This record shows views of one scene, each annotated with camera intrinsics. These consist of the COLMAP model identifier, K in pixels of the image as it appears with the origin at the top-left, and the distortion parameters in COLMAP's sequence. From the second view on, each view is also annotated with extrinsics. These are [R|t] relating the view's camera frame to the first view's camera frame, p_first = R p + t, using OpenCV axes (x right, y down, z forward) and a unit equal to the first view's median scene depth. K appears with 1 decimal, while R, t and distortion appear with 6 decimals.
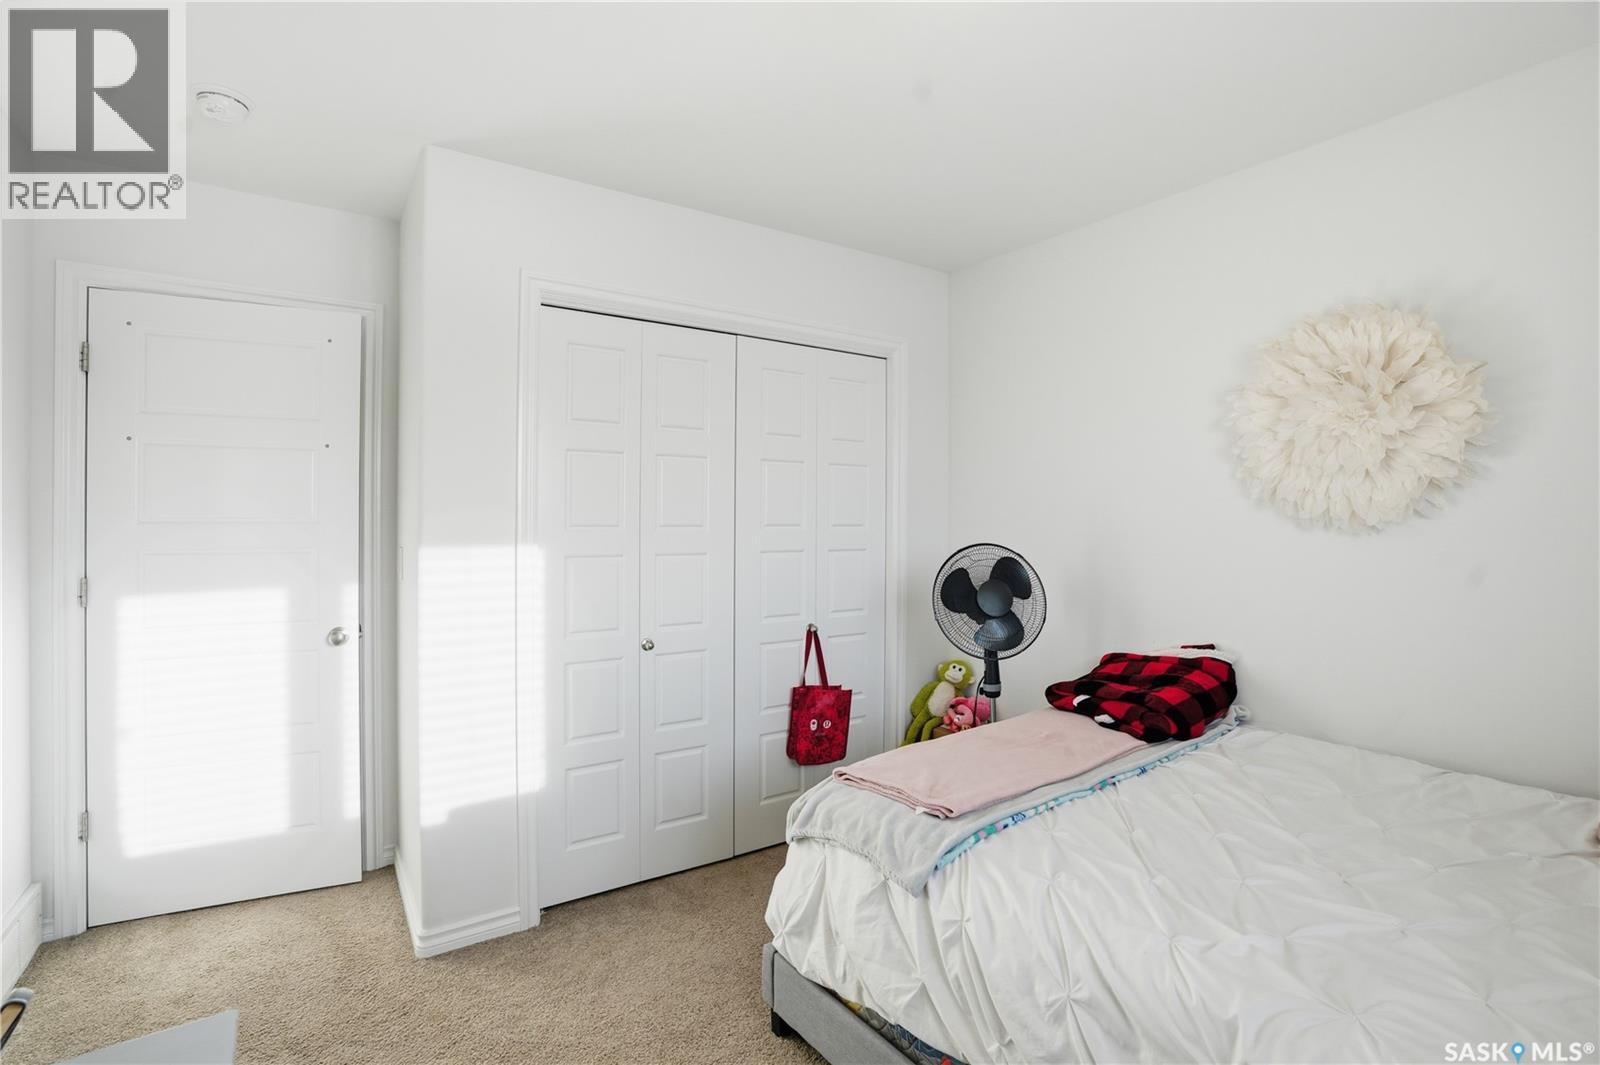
lens RADIAL K [[743.2, 0, 805.7], [0, 743.2, 536.9], [0, 0, 1]] dist [-0.069467, 0.026635]
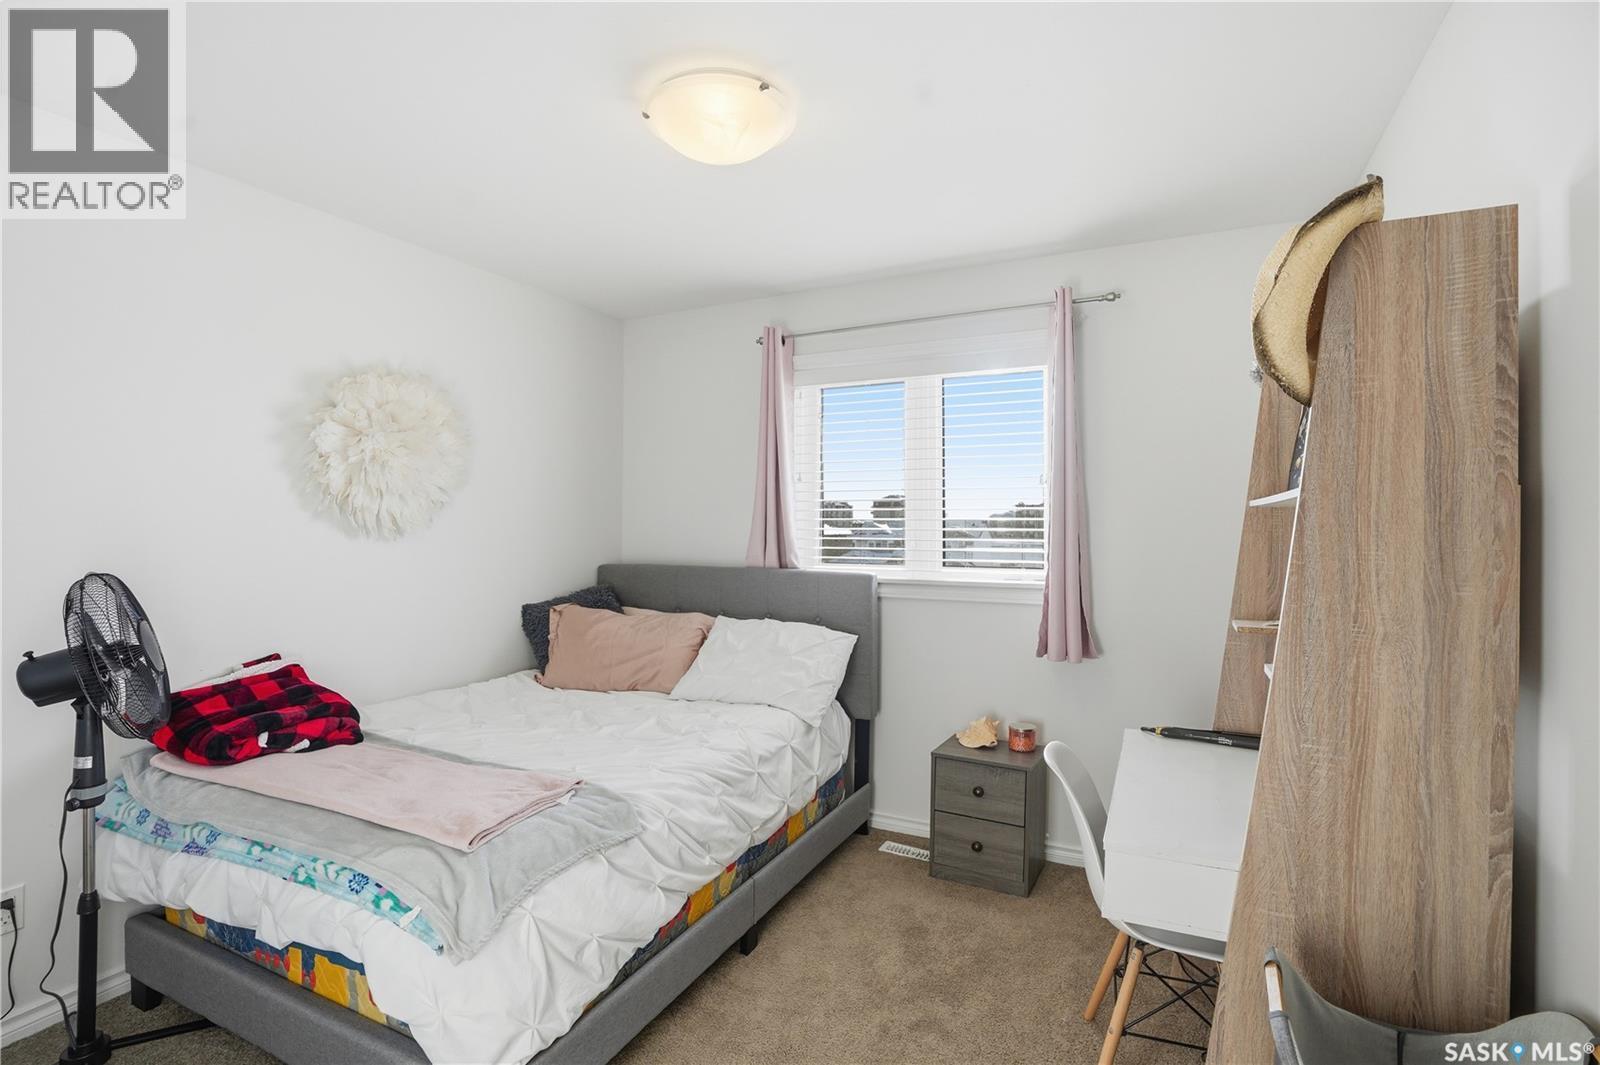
lens RADIAL K [[743.2, 0, 805.7], [0, 743.2, 536.9], [0, 0, 1]] dist [-0.069467, 0.026635]
pose [[-0.513985, -0.007981, 0.857762, -0.489284], [0.031618, 0.999101, 0.028242, -0.014147], [-0.857216, 0.041637, -0.513270, 0.635567]]
